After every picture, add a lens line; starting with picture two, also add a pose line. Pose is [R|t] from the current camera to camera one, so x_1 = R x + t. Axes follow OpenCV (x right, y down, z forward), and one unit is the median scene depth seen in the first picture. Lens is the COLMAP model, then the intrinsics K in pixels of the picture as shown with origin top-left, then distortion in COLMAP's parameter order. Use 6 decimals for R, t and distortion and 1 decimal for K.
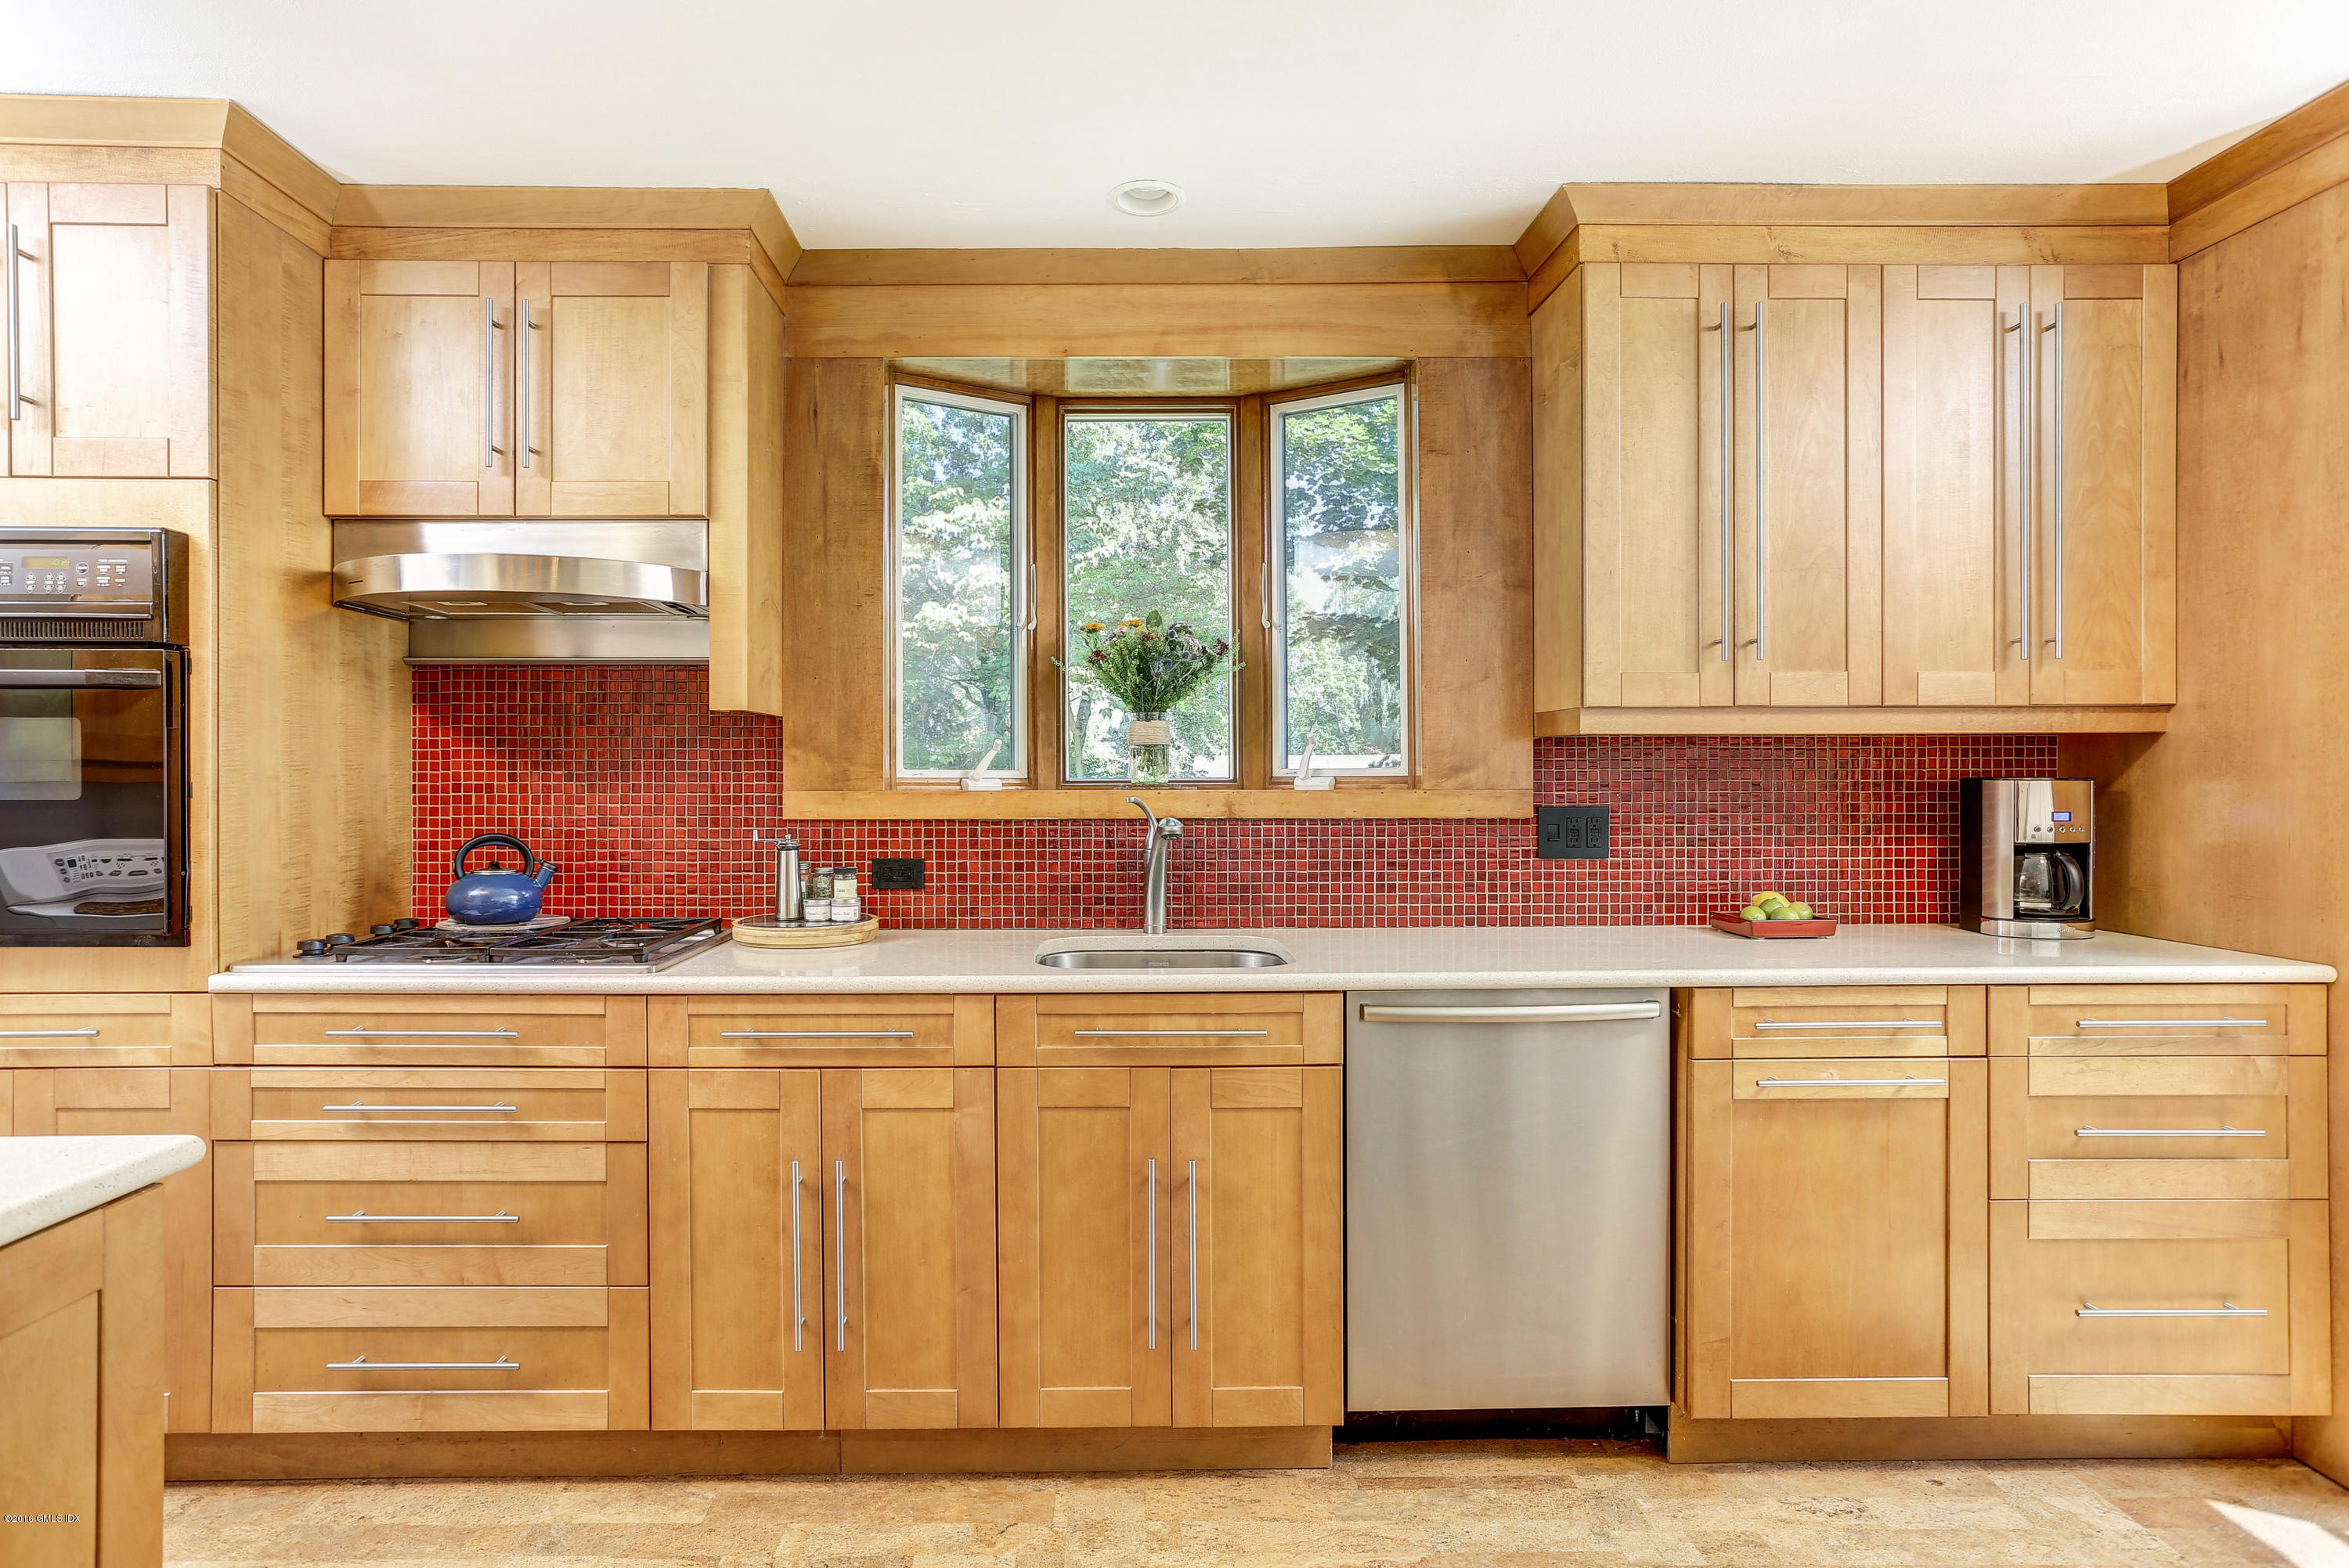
lens RADIAL K [[1287.4, 0, 1166.3], [0, 1287.4, 774.0], [0, 0, 1]] dist [-0.006111, 0.007862]
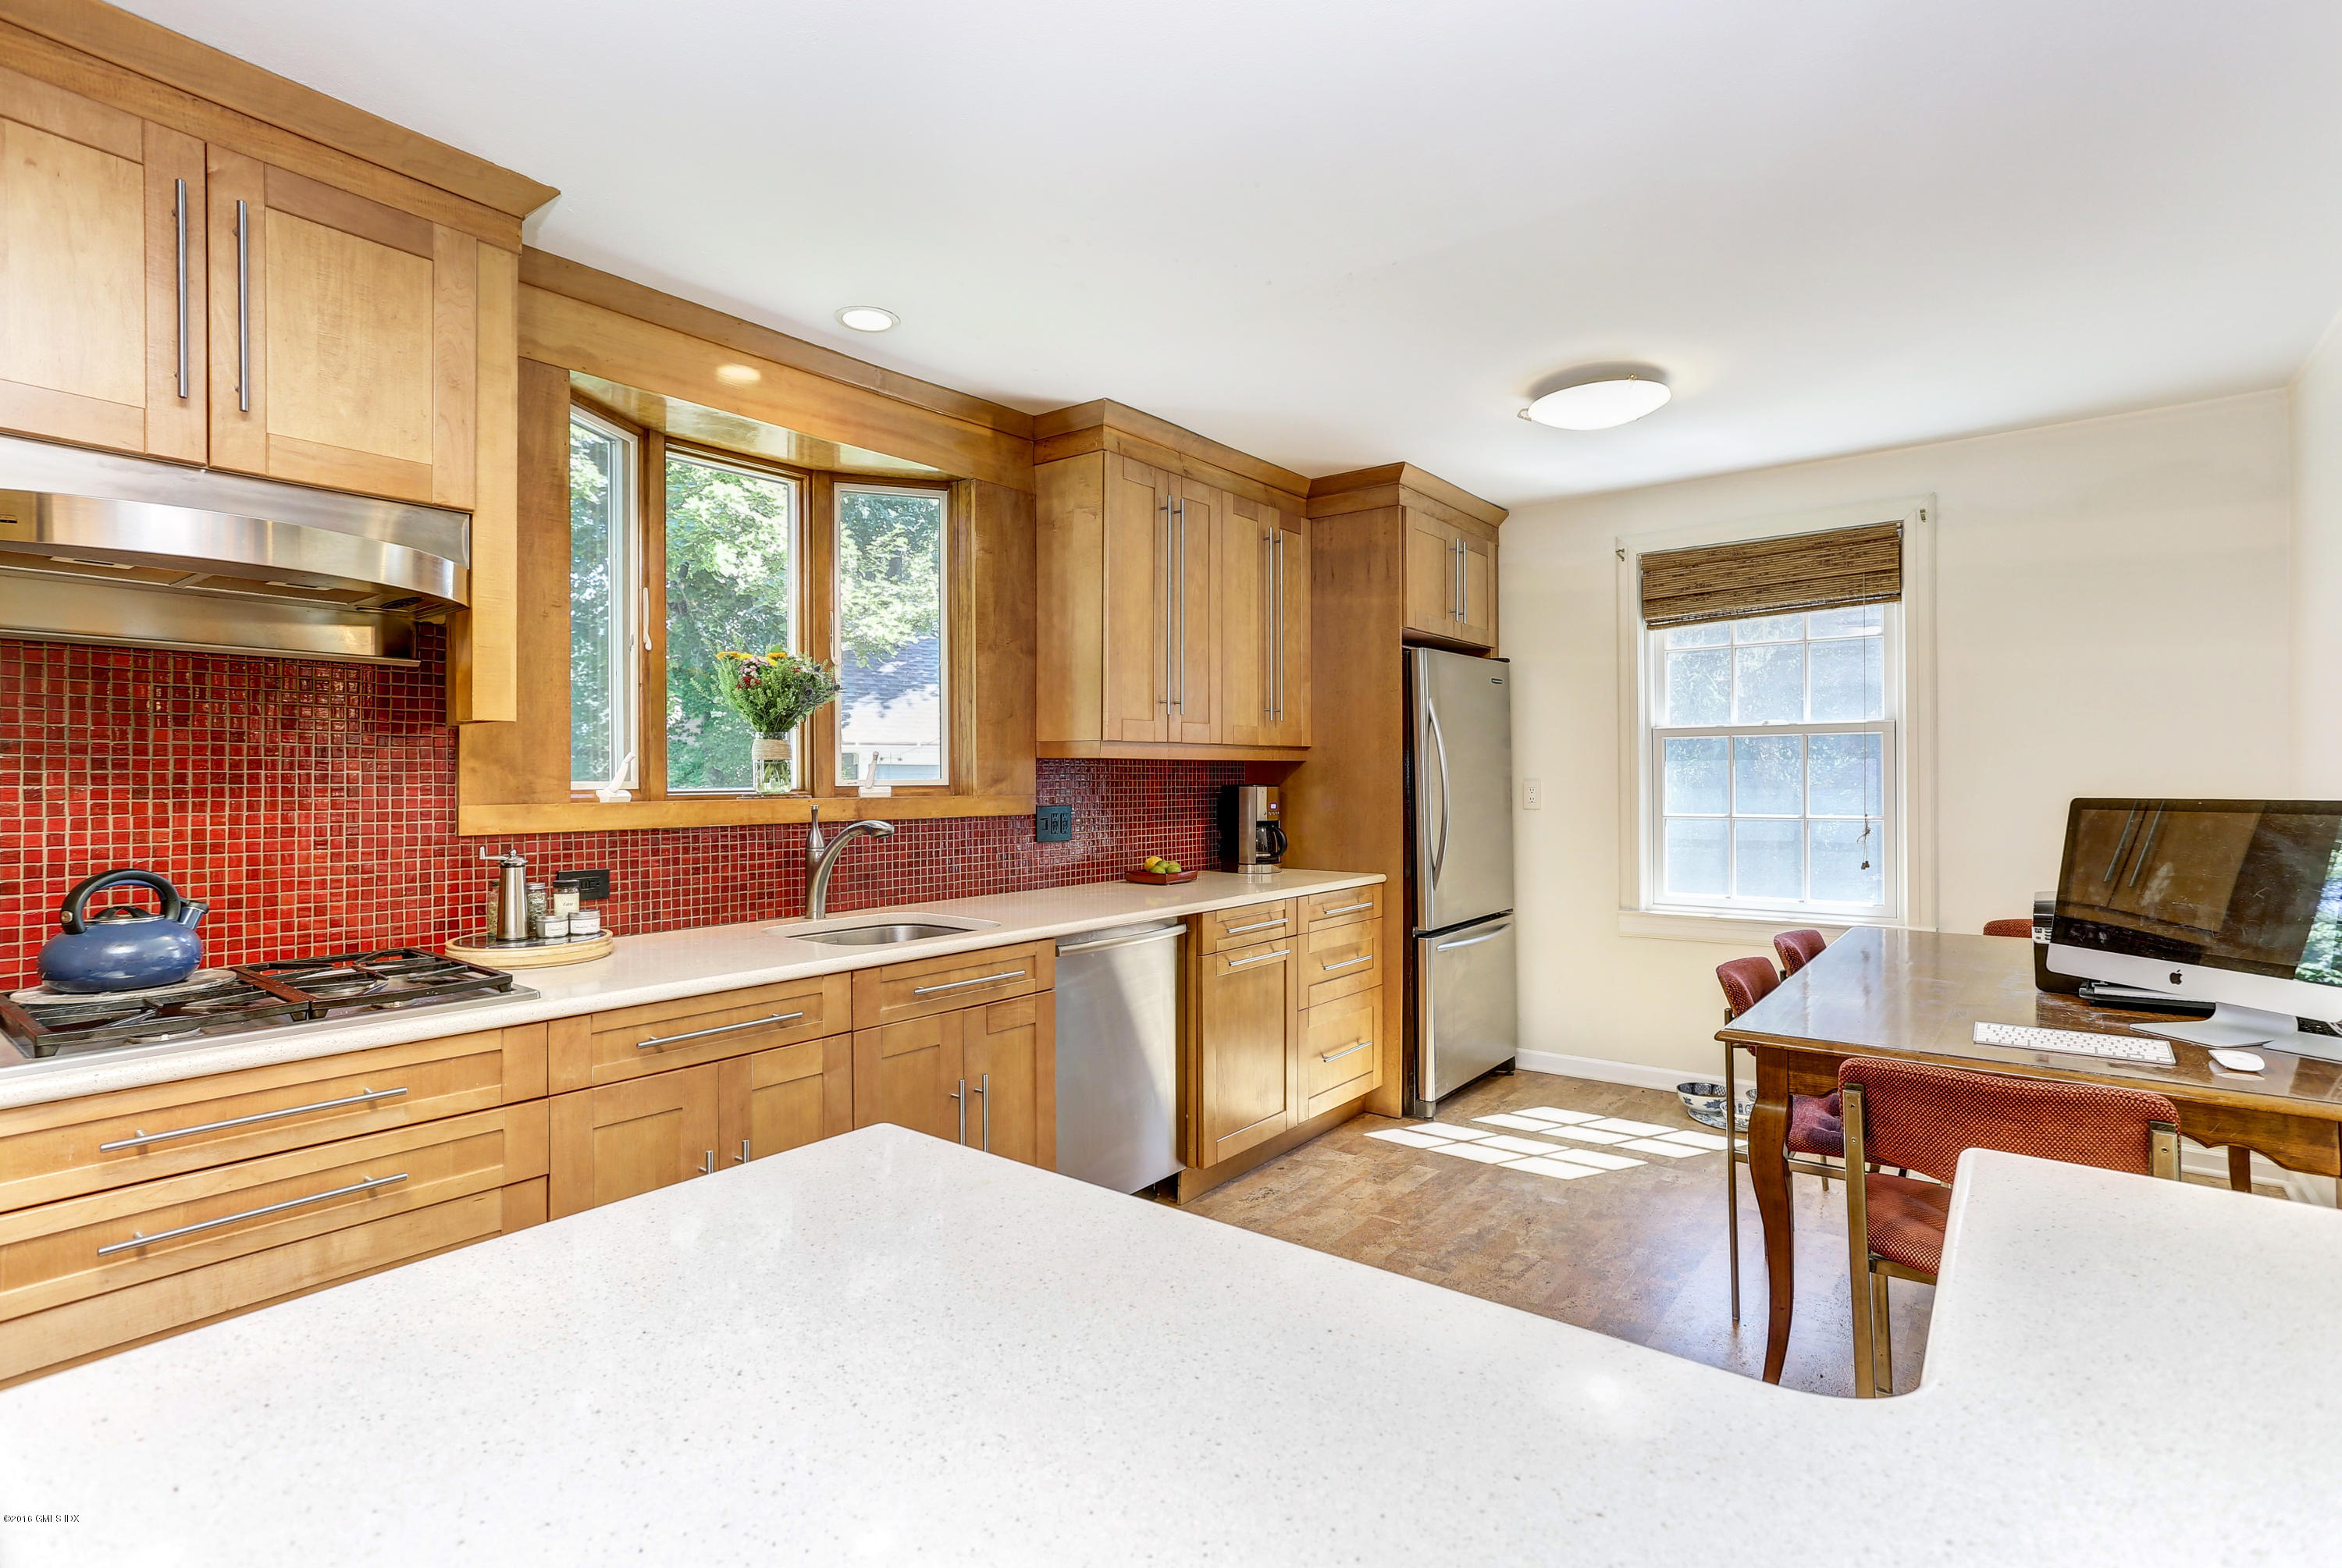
lens RADIAL K [[1110.9, 0, 1174.5], [0, 1110.9, 776.5], [0, 0, 1]] dist [0.015656, 0.003017]
pose [[0.634810, 0.001073, 0.772668, -0.594070], [-0.002882, 0.999995, 0.000979, -0.010111], [-0.772663, -0.002848, 0.634810, 0.086792]]
